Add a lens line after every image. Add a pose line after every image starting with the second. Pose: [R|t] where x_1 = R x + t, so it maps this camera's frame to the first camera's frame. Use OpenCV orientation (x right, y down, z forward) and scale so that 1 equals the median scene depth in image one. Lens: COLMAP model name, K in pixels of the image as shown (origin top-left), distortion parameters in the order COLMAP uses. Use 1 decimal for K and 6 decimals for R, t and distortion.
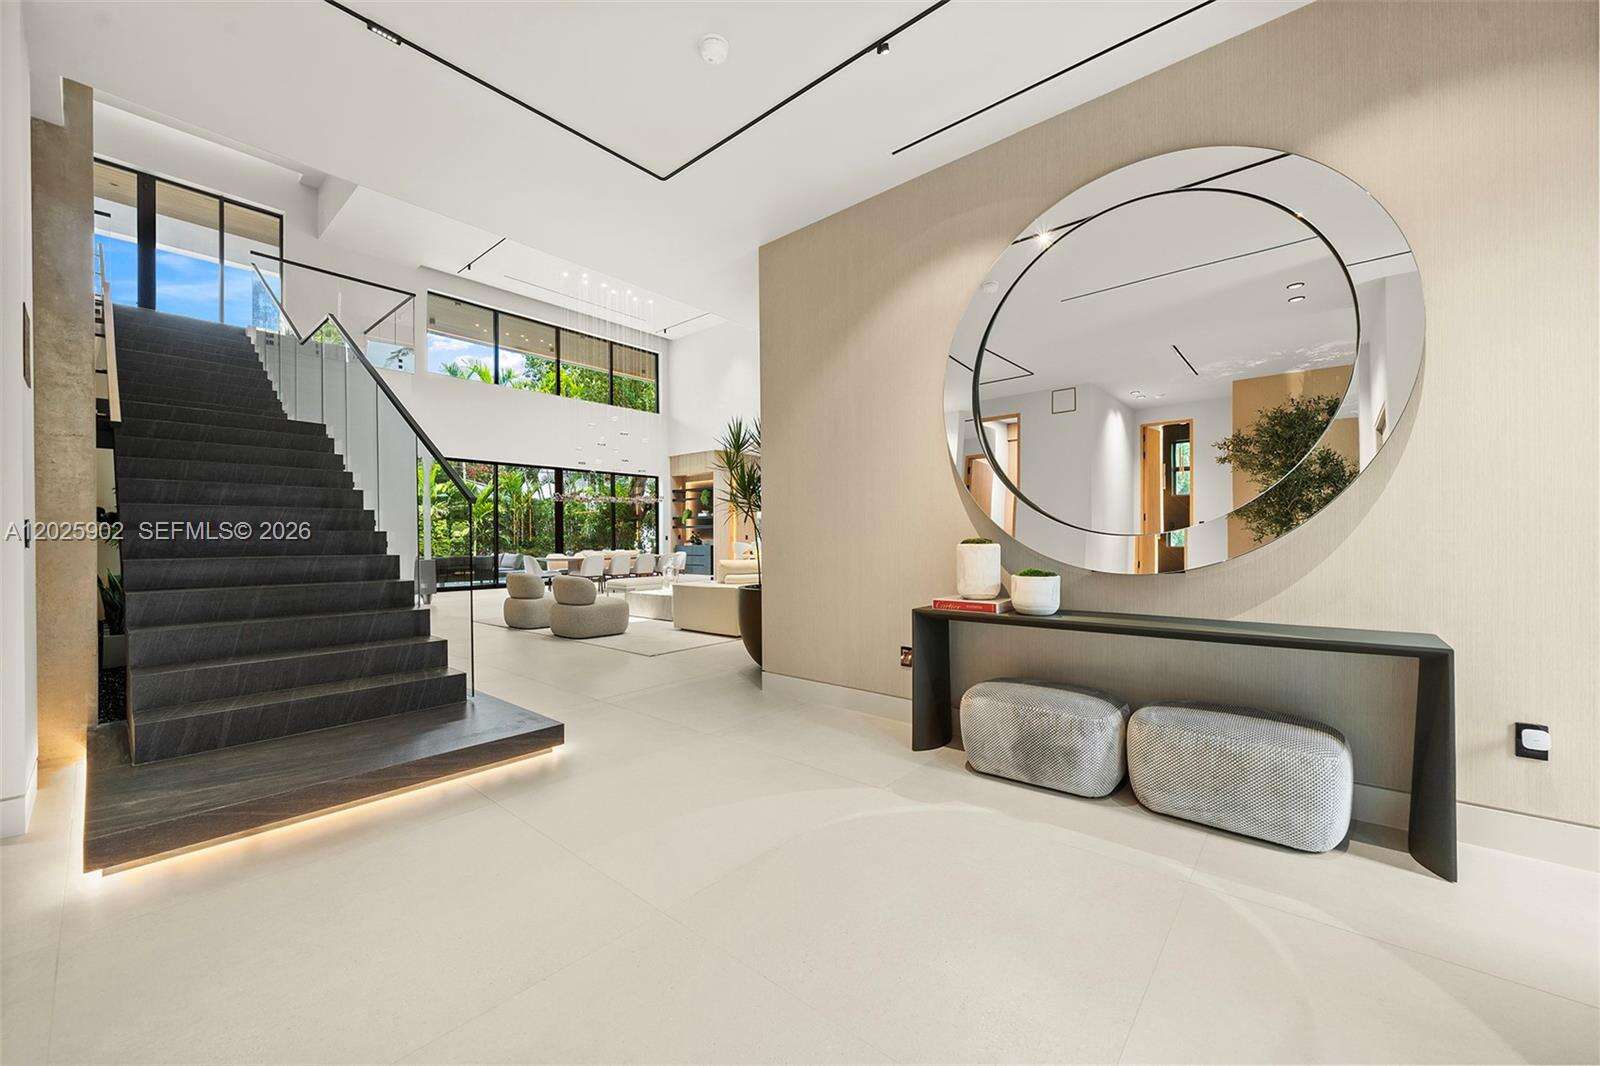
lens RADIAL K [[606.2, 0, 803.5], [0, 606.2, 540.1], [0, 0, 1]] dist [-0.000470, -0.000090]
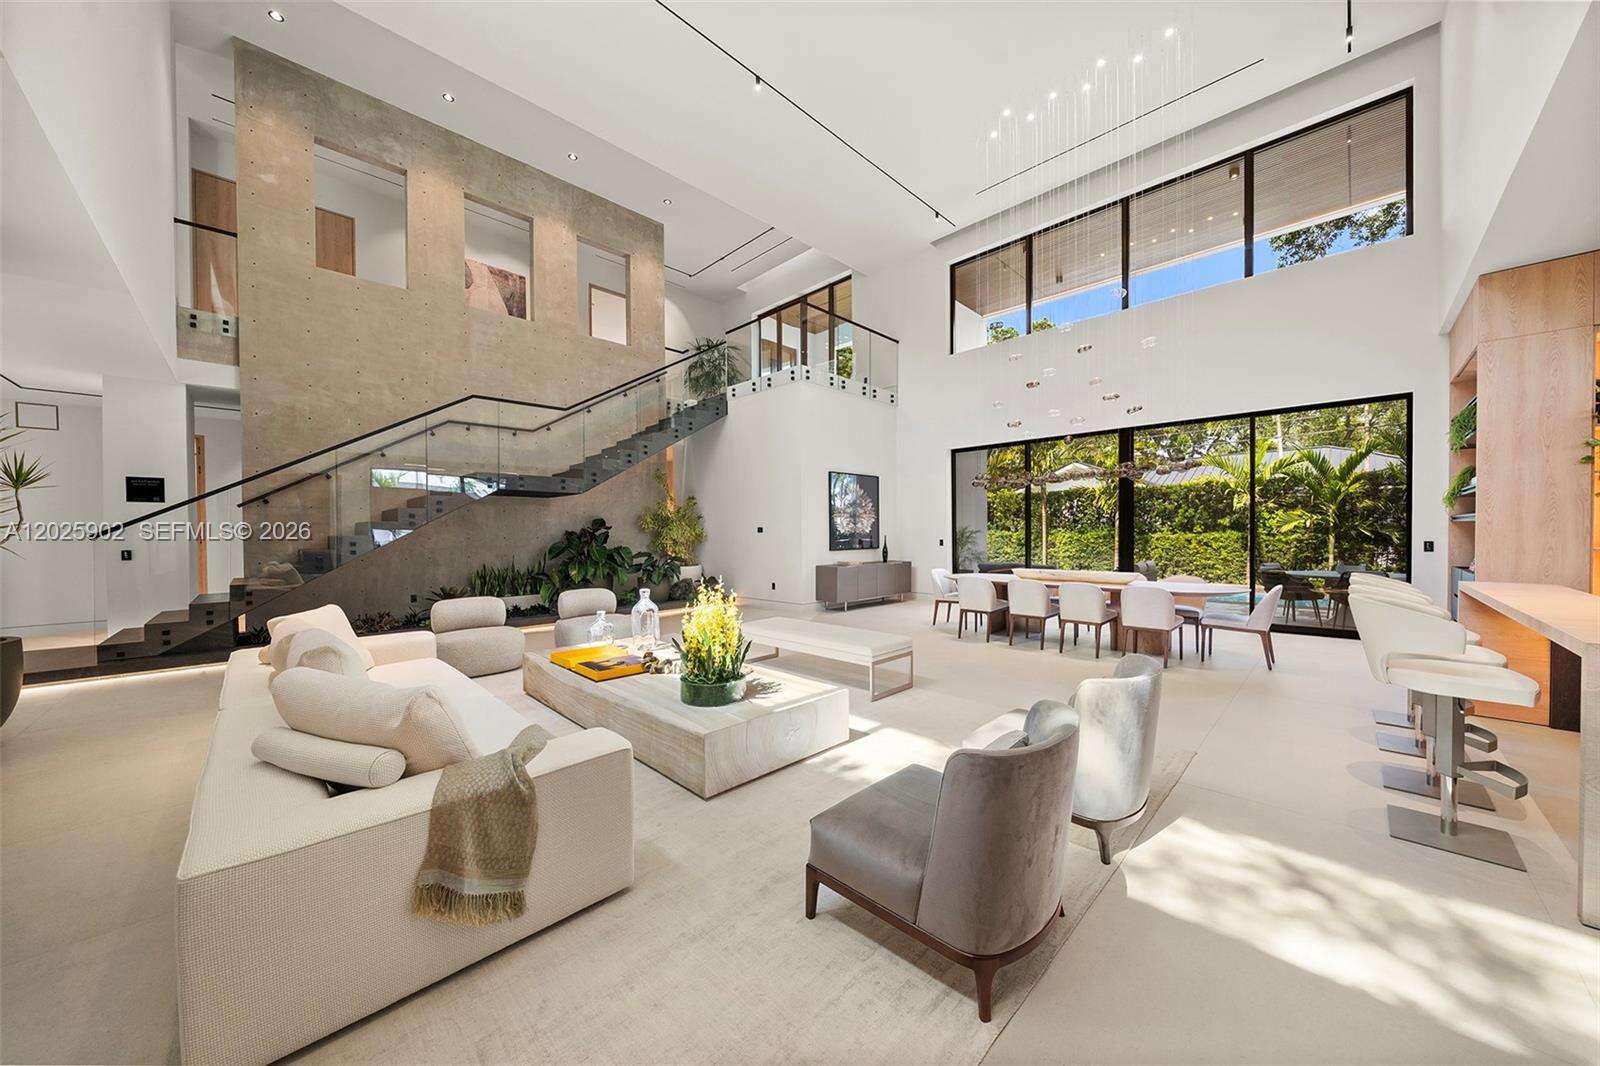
lens RADIAL K [[538.6, 0, 801.5], [0, 538.6, 537.2], [0, 0, 1]] dist [-0.002110, -0.000225]
pose [[-0.088284, 0.015113, -0.995981, 0.164852], [0.005431, 0.999877, 0.014691, -0.017825], [0.996081, -0.004112, -0.088356, 0.680406]]
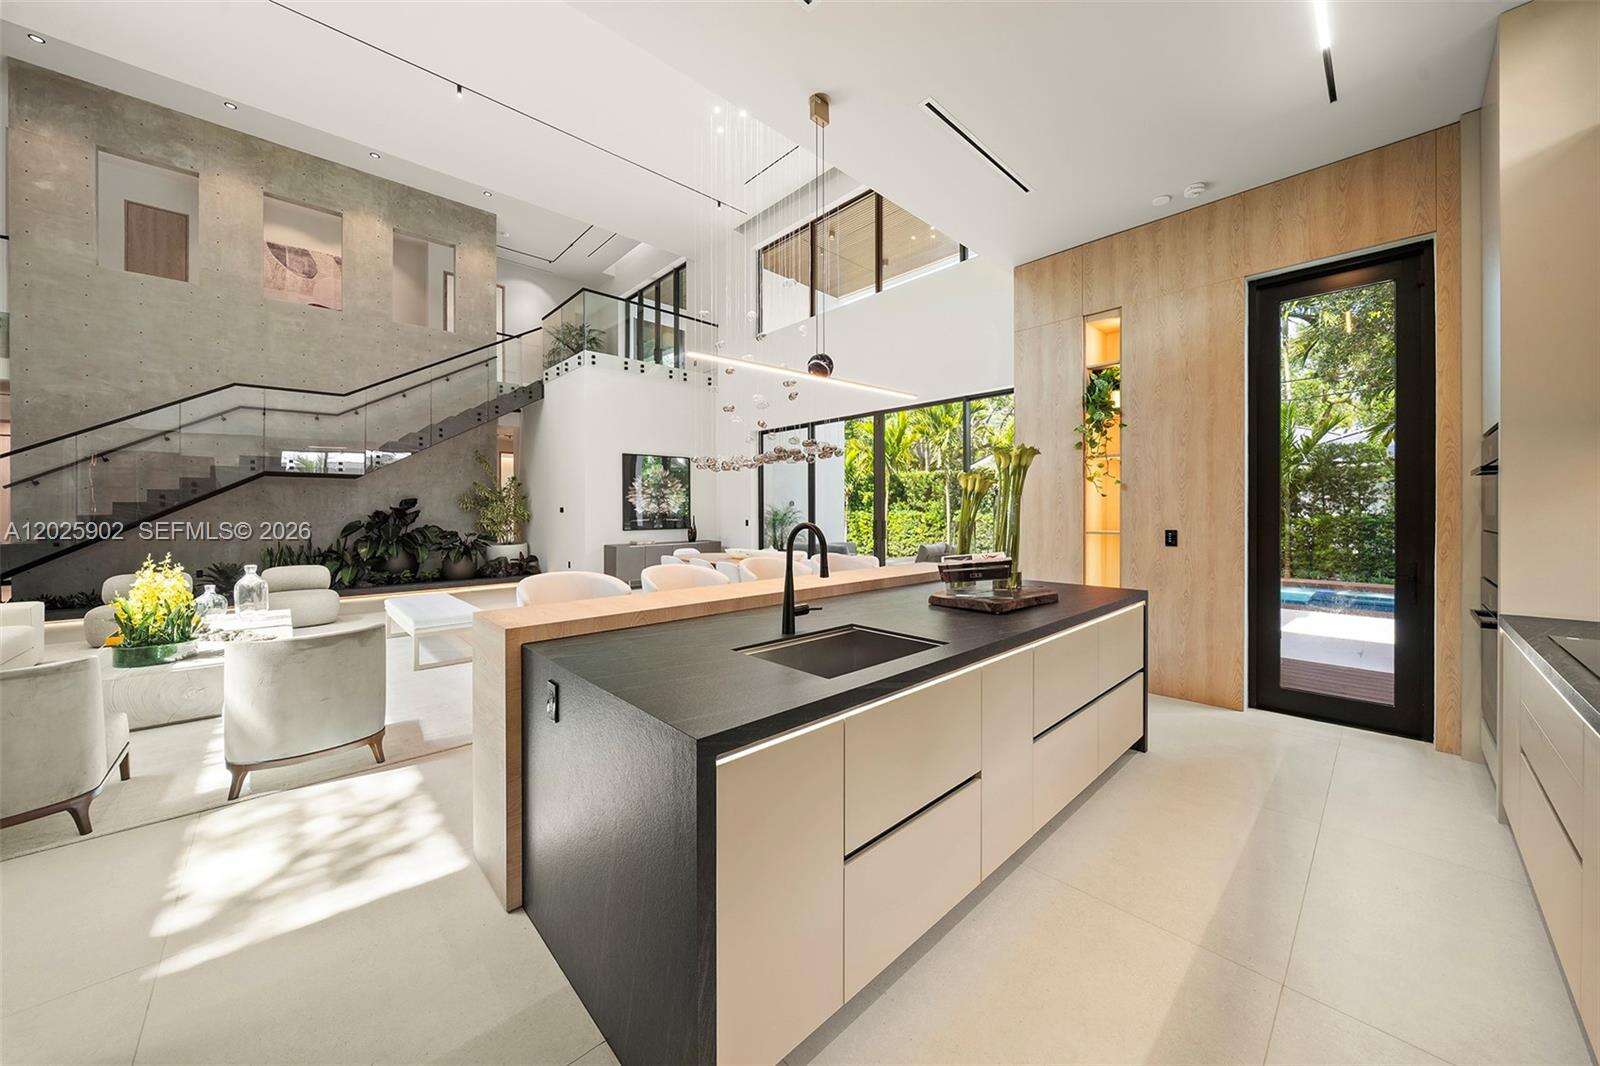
lens RADIAL K [[552.5, 0, 788.8], [0, 552.5, 508.5], [0, 0, 1]] dist [-0.000494, 0.000572]
pose [[-0.124460, 0.000598, -0.992224, 0.167061], [0.003059, 0.999995, 0.000219, -0.018433], [0.992220, -0.003008, -0.124461, 0.930143]]
